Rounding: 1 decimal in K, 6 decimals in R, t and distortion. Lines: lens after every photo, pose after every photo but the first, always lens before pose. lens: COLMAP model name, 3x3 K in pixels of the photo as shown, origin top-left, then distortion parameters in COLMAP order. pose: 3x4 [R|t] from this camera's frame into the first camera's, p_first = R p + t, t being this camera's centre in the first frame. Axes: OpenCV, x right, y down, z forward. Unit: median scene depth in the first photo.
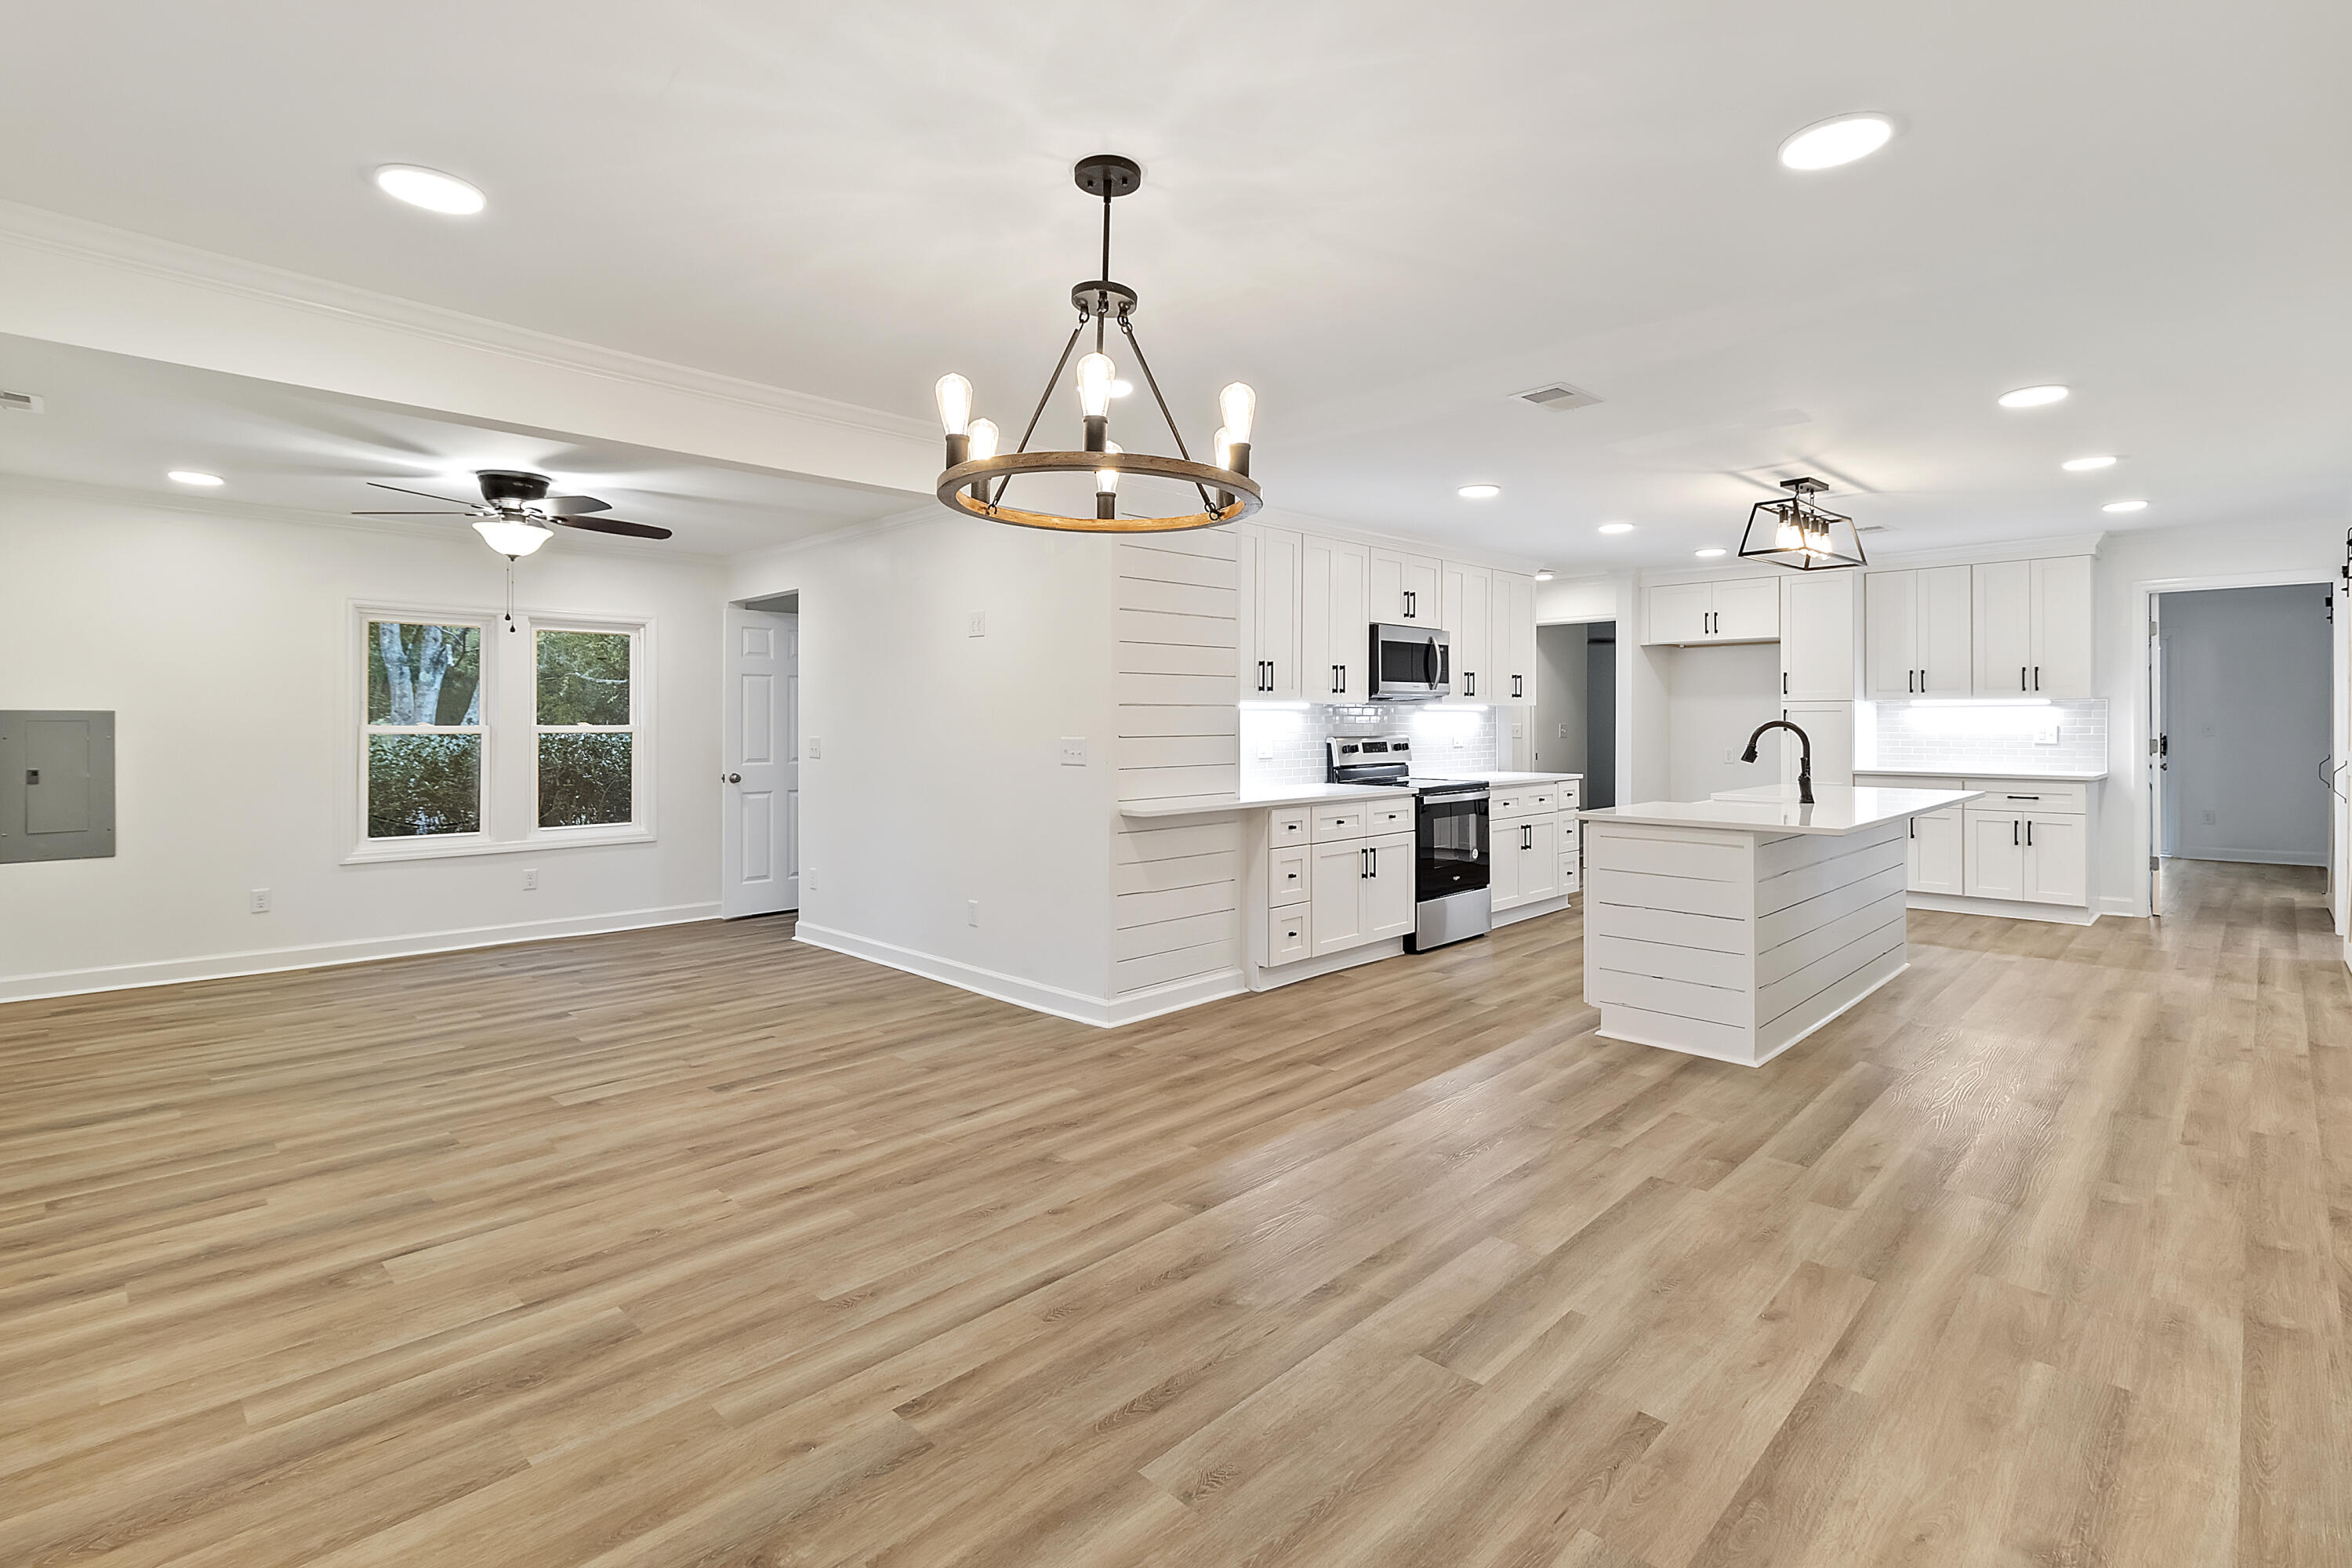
lens RADIAL K [[1096.0, 0, 1173.2], [0, 1096.0, 726.6], [0, 0, 1]] dist [0.001008, 0.000336]
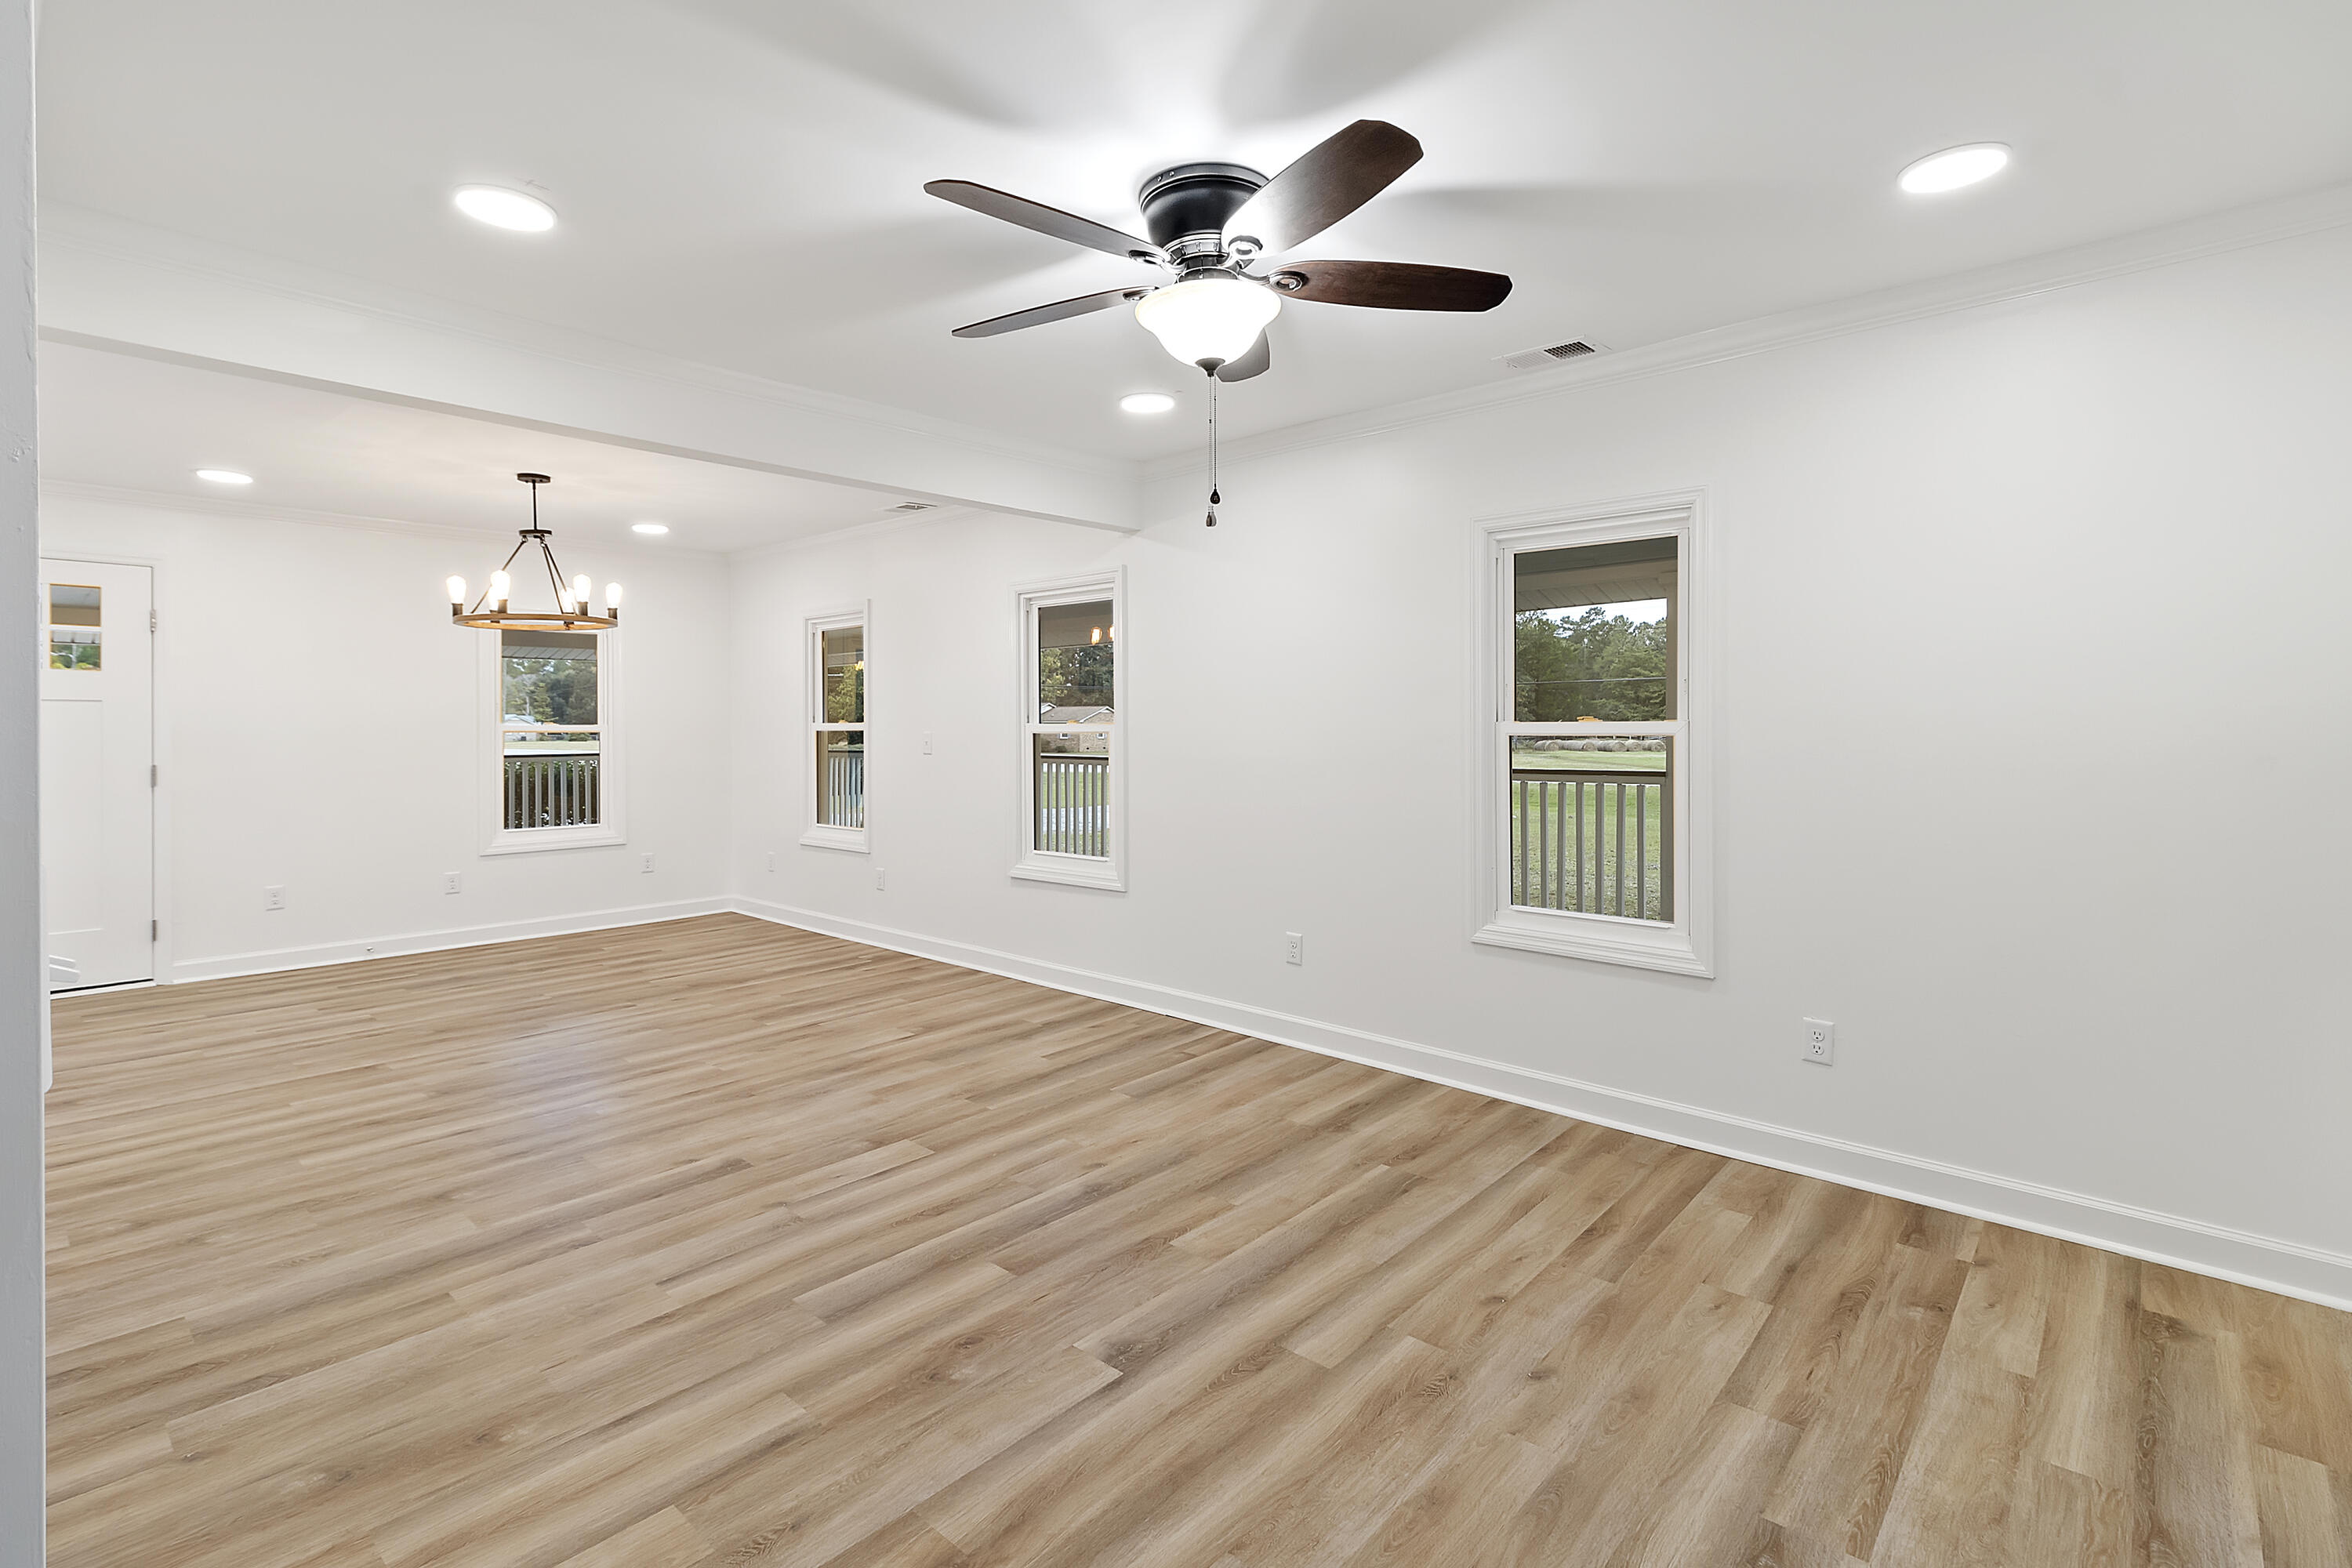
lens RADIAL K [[1096.0, 0, 1173.2], [0, 1096.0, 726.6], [0, 0, 1]] dist [0.001008, 0.000336]
pose [[-0.999012, 0.001630, -0.044401, -0.976258], [0.001376, 0.999982, 0.005763, -0.004549], [0.044410, 0.005696, -0.998997, 2.543339]]
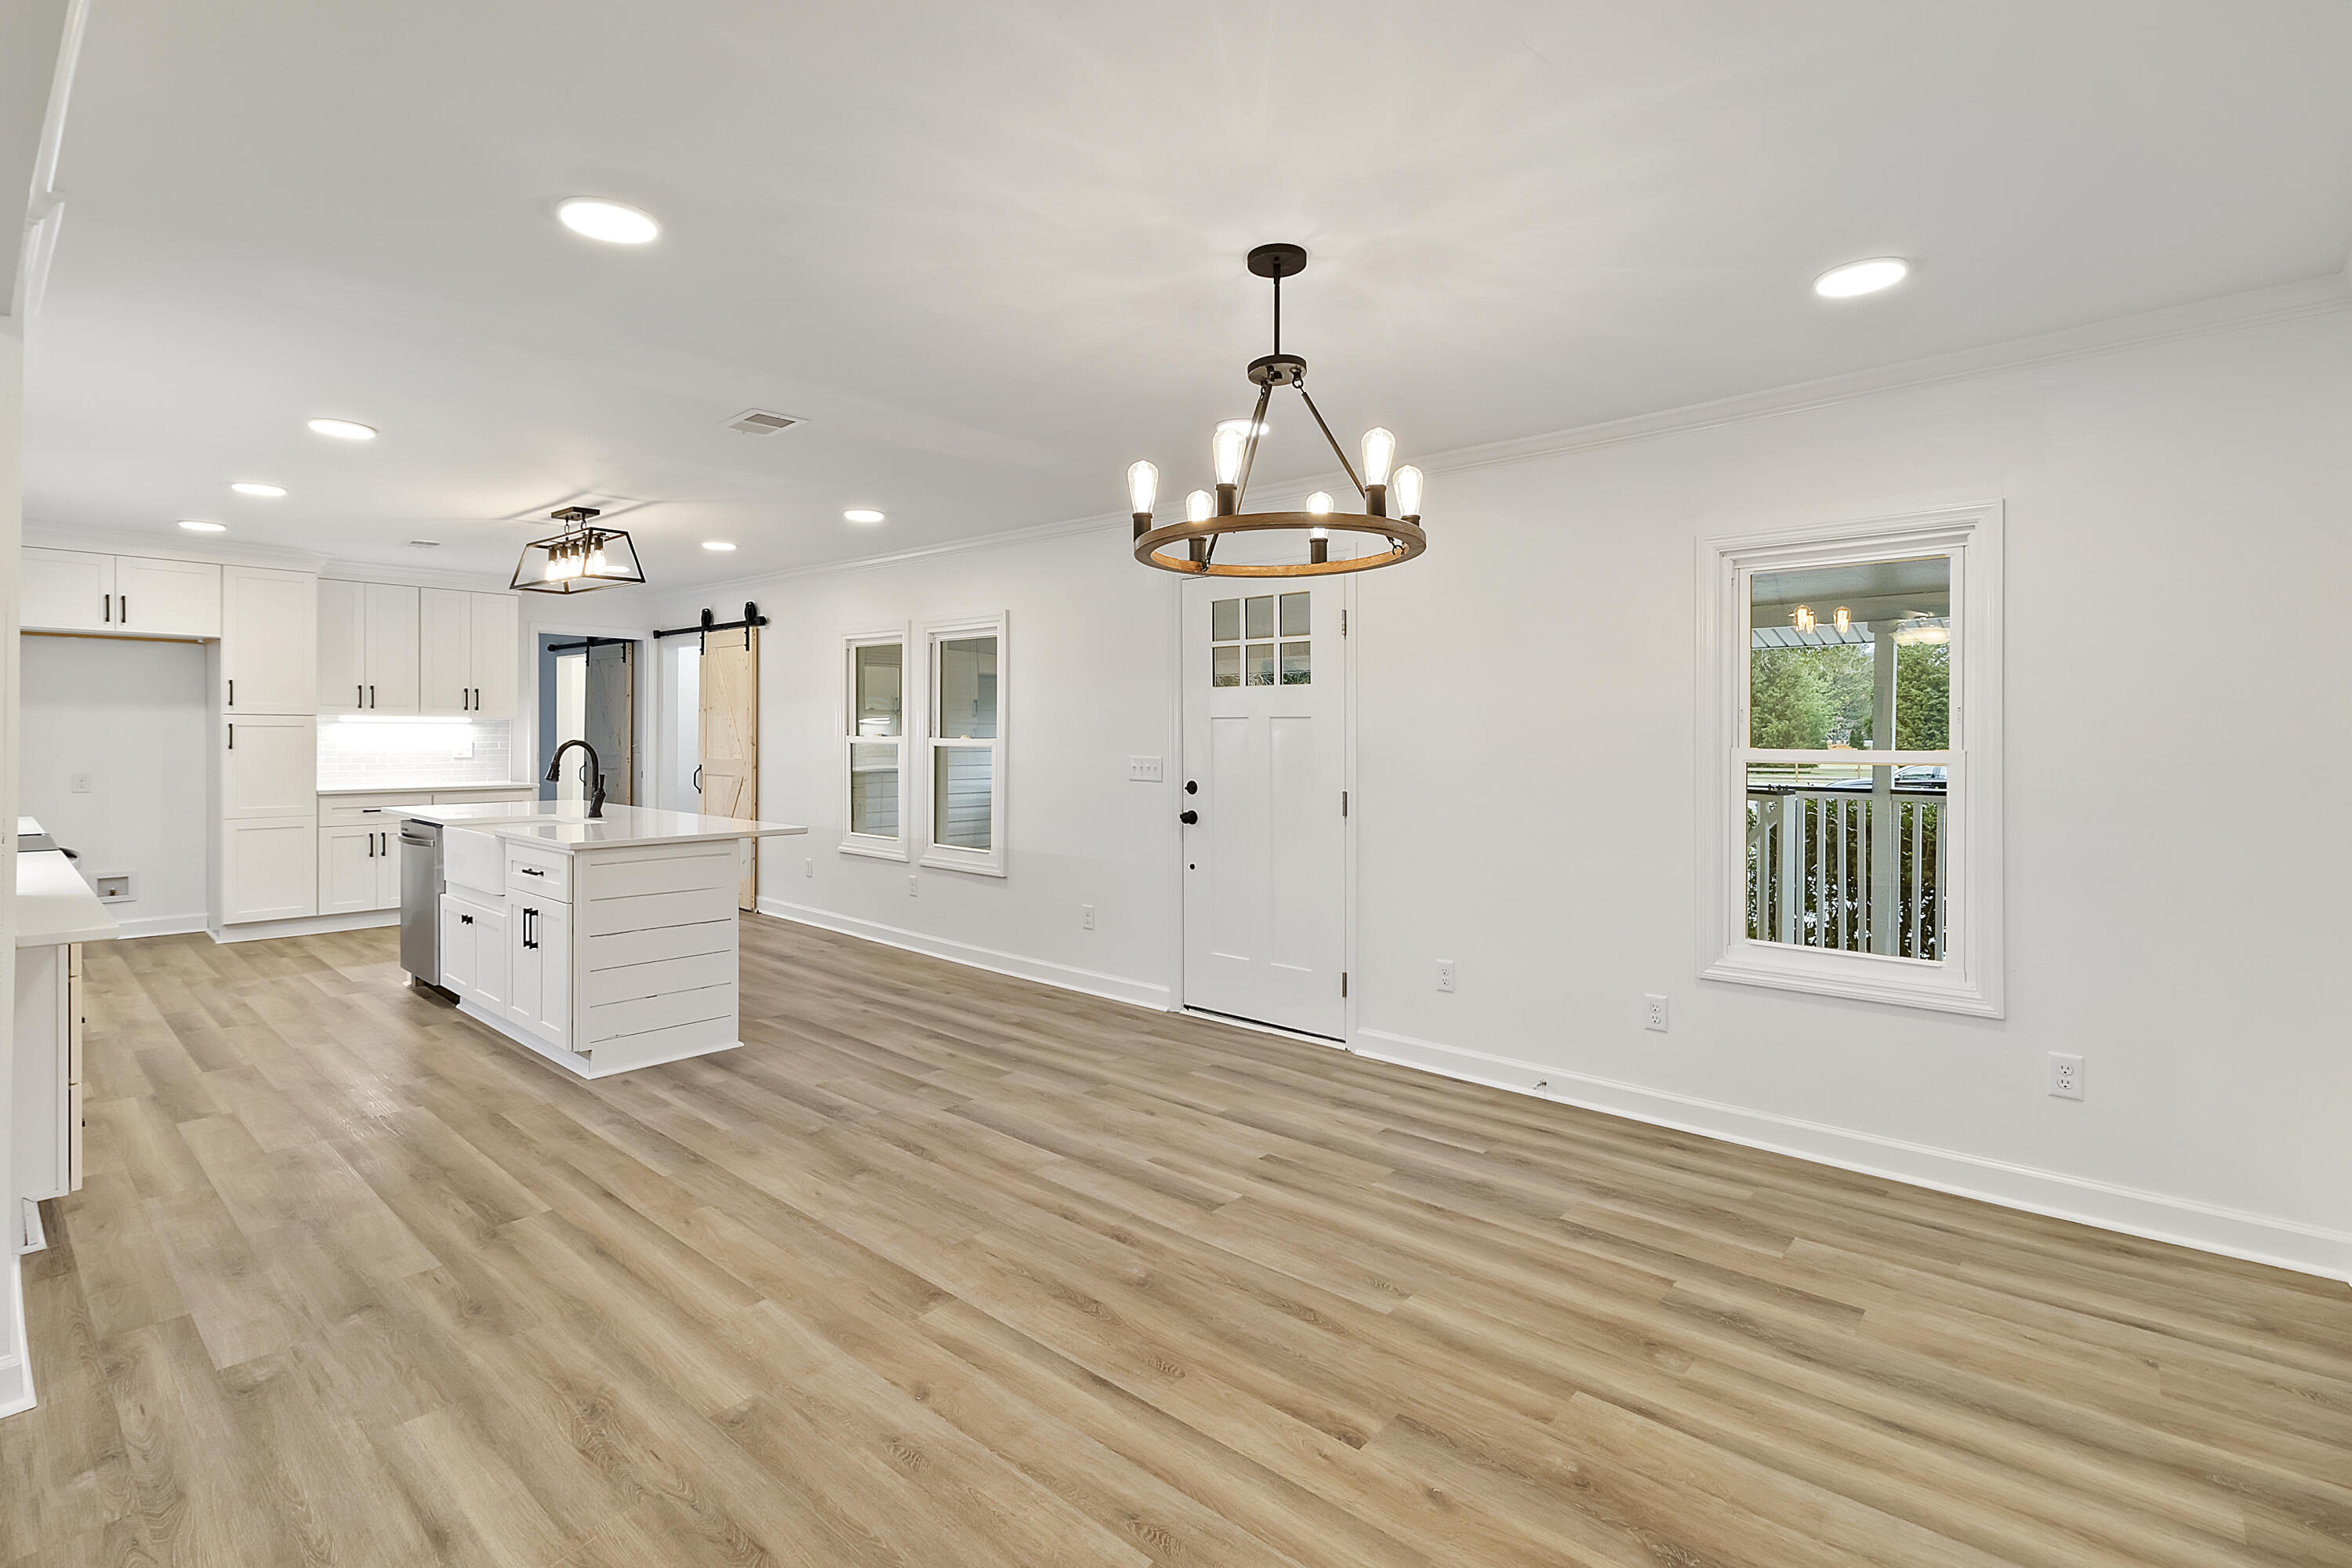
lens RADIAL K [[1096.0, 0, 1173.2], [0, 1096.0, 726.6], [0, 0, 1]] dist [0.001008, 0.000336]
pose [[-0.053278, 0.008445, 0.998544, -0.904145], [0.002334, 0.999963, -0.008332, -0.012264], [-0.998577, 0.001887, -0.053296, 0.892133]]
